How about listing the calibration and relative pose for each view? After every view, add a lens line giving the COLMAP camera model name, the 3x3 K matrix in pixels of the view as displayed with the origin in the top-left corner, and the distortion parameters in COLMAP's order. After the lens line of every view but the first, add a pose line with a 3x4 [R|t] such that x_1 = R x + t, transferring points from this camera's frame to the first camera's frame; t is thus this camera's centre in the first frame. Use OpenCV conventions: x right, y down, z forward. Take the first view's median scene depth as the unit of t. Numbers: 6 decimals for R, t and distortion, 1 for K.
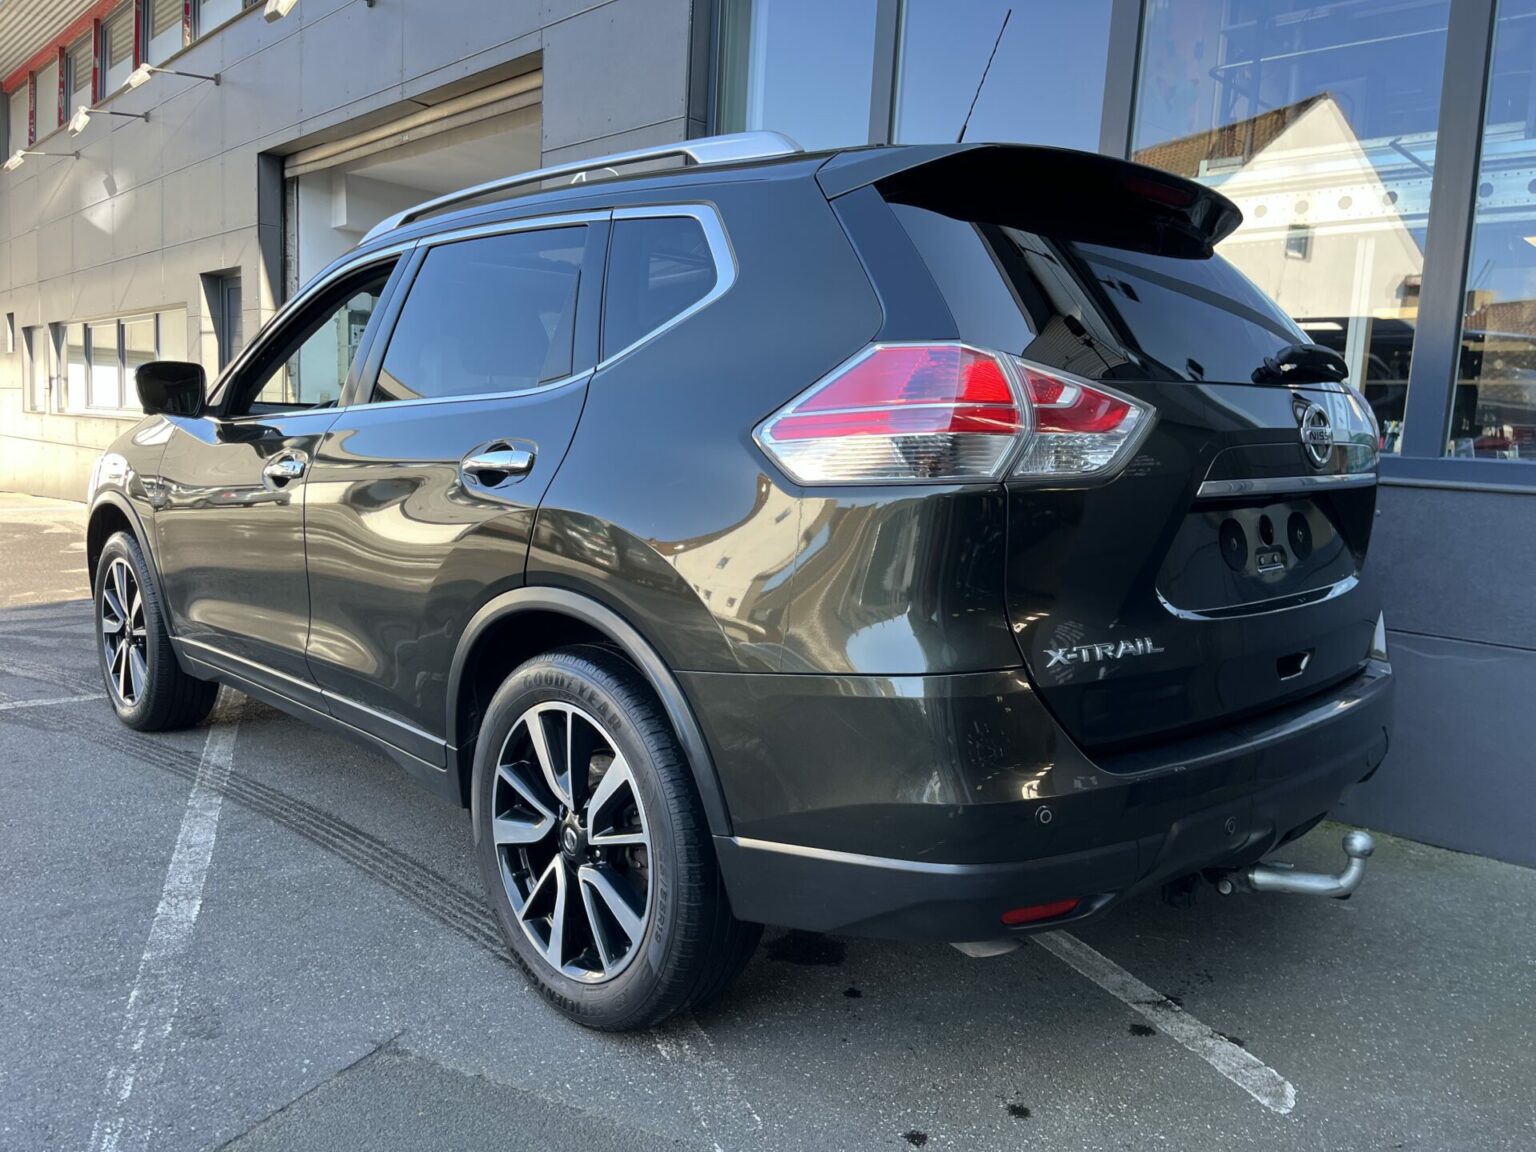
lens RADIAL K [[1169.9, 0, 756.6], [0, 1169.9, 575.6], [0, 0, 1]] dist [0.070579, -0.117236]
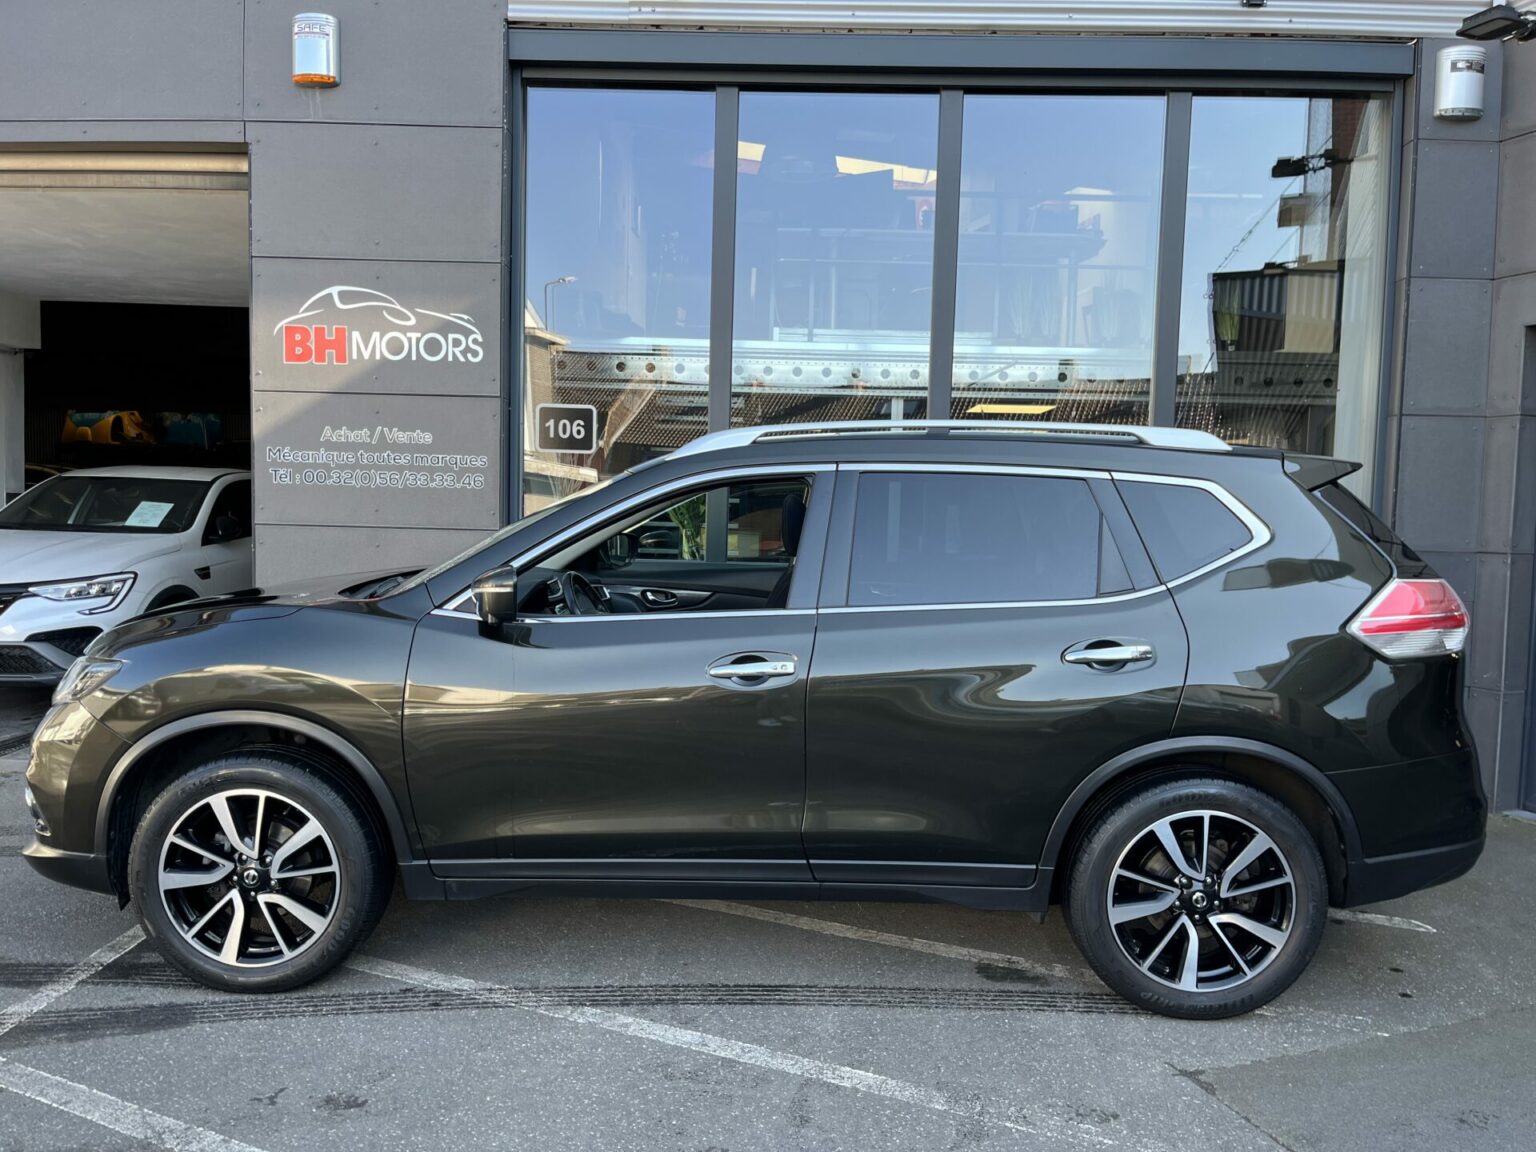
lens RADIAL K [[1166.6, 0, 768.0], [0, 1166.6, 576.0], [0, 0, 1]] dist [0.063426, -0.098765]
pose [[0.705166, -0.071446, 0.705433, -1.099959], [0.091857, 0.995731, 0.009025, -0.176469], [-0.703067, 0.058434, 0.708719, 0.205433]]
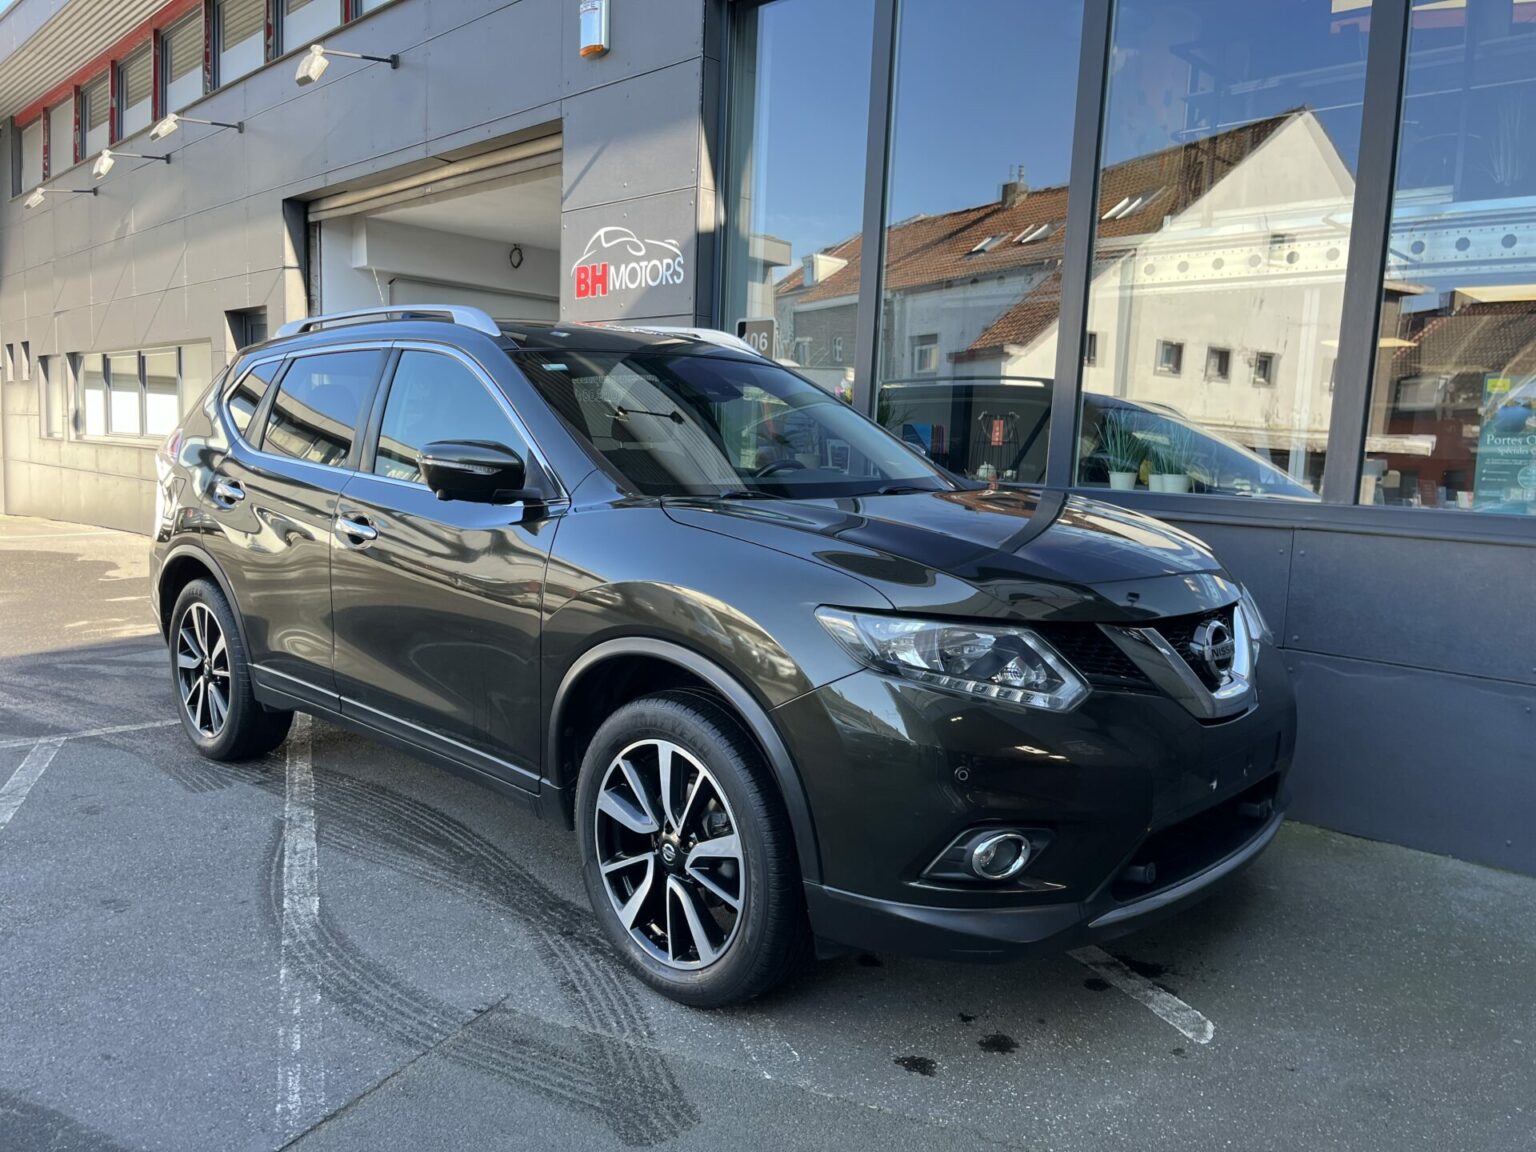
lens RADIAL K [[1172.1, 0, 772.7], [0, 1172.1, 577.9], [0, 0, 1]] dist [0.049278, -0.080374]
pose [[0.999742, -0.012289, 0.019077, -0.025822], [0.012332, 0.999922, -0.002101, -0.034197], [-0.019050, 0.002336, 0.999816, -0.173892]]
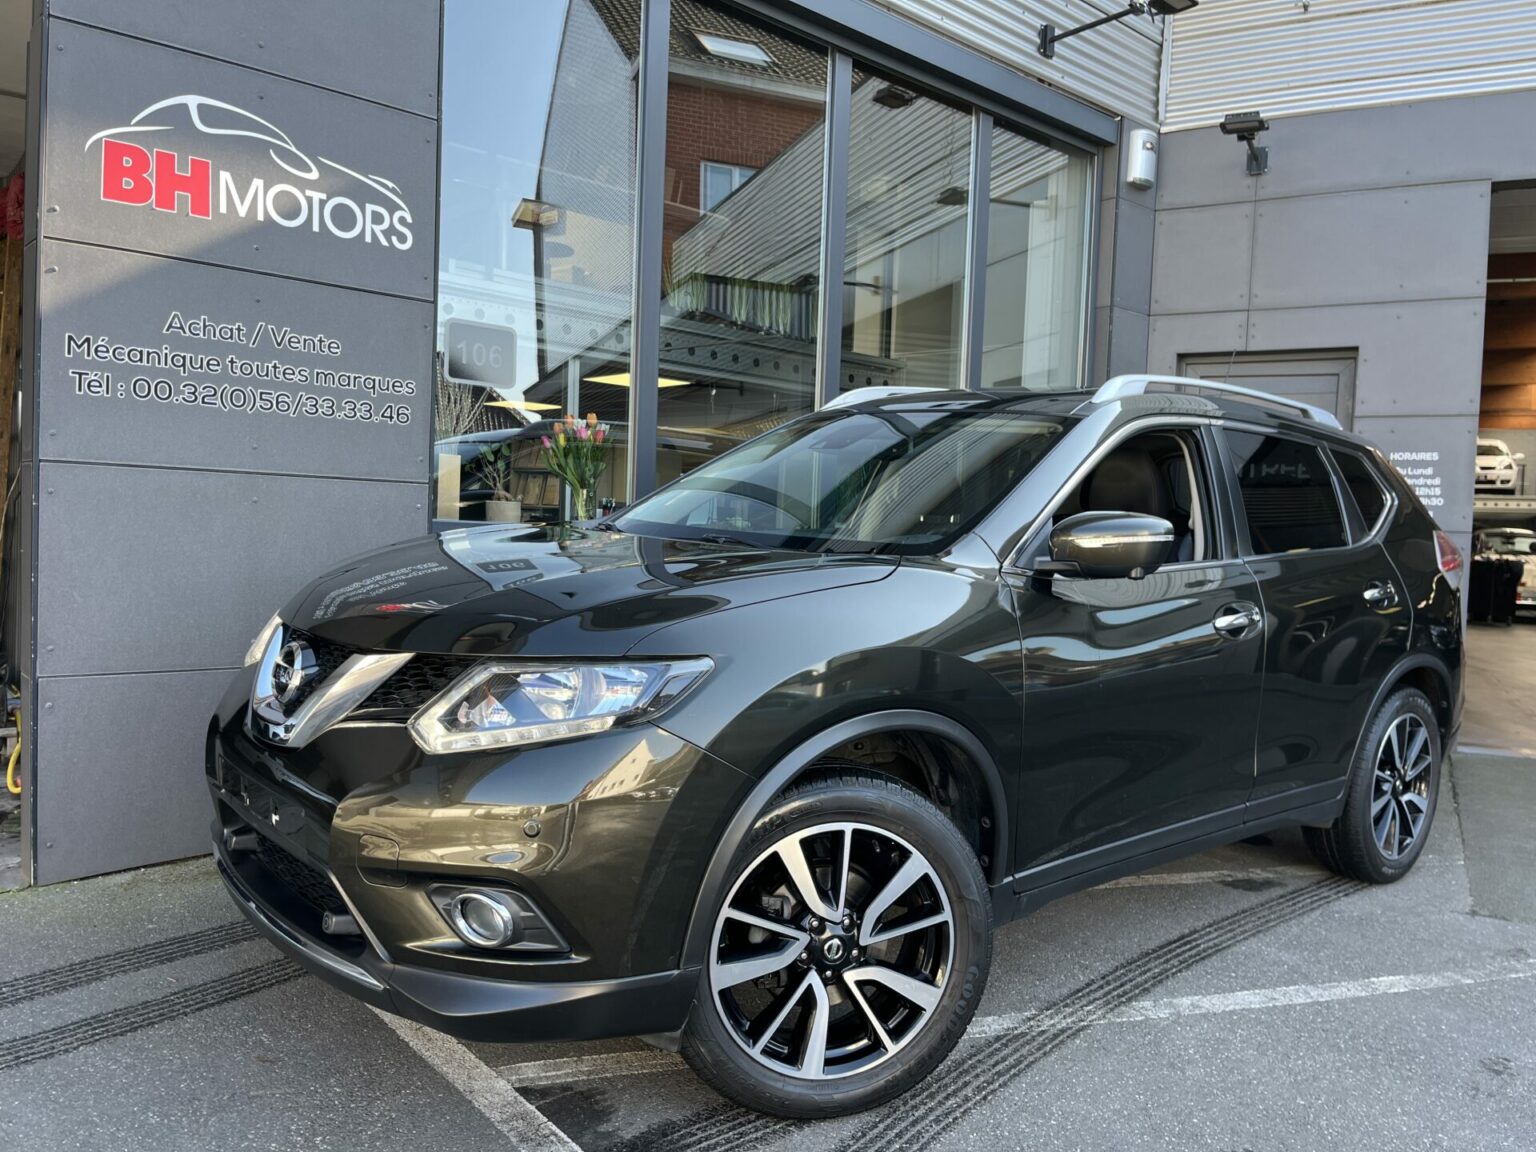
lens RADIAL K [[1153.4, 0, 768.0], [0, 1153.4, 576.0], [0, 0, 1]] dist [0.102160, -0.143414]
pose [[0.041077, -0.089261, 0.995161, -1.429632], [0.077393, 0.993293, 0.085899, -0.246744], [-0.996154, 0.073490, 0.047710, 1.320537]]
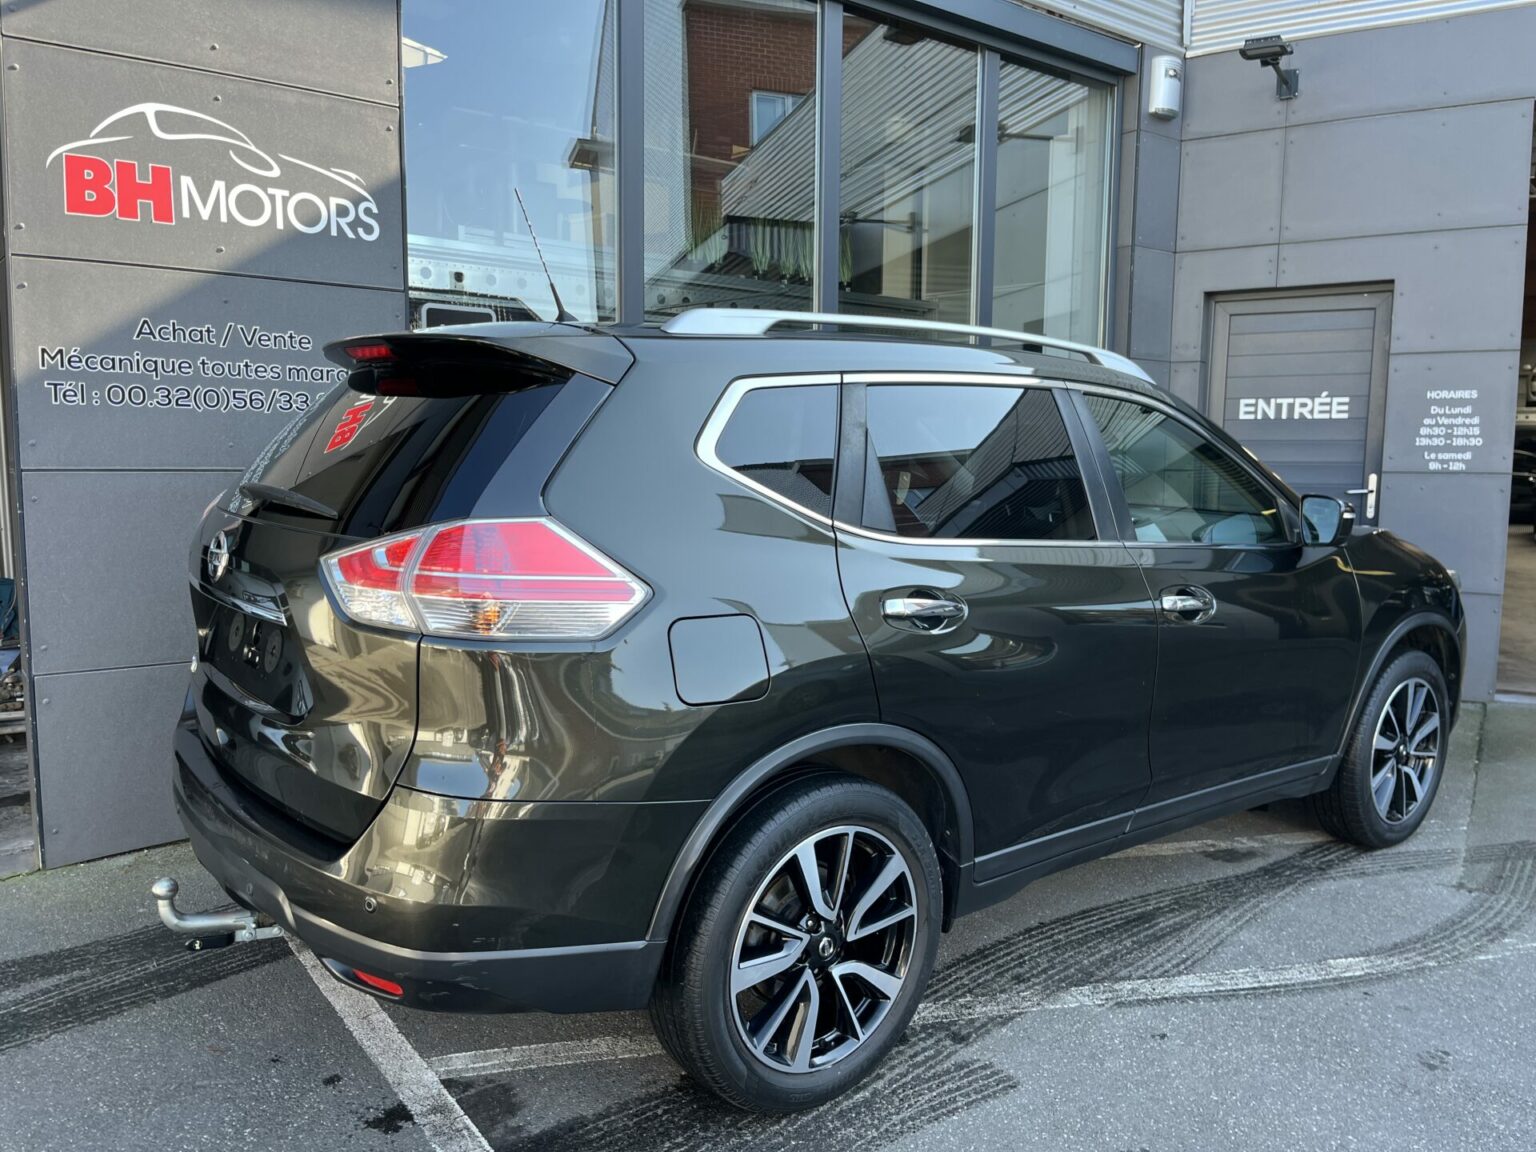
lens RADIAL K [[1157.4, 0, 766.5], [0, 1157.4, 572.3], [0, 0, 1]] dist [0.093113, -0.131552]
pose [[0.109414, -0.148693, 0.982812, -1.421498], [0.108645, 0.984613, 0.136870, -0.291407], [-0.988041, 0.091802, 0.123886, 1.192636]]
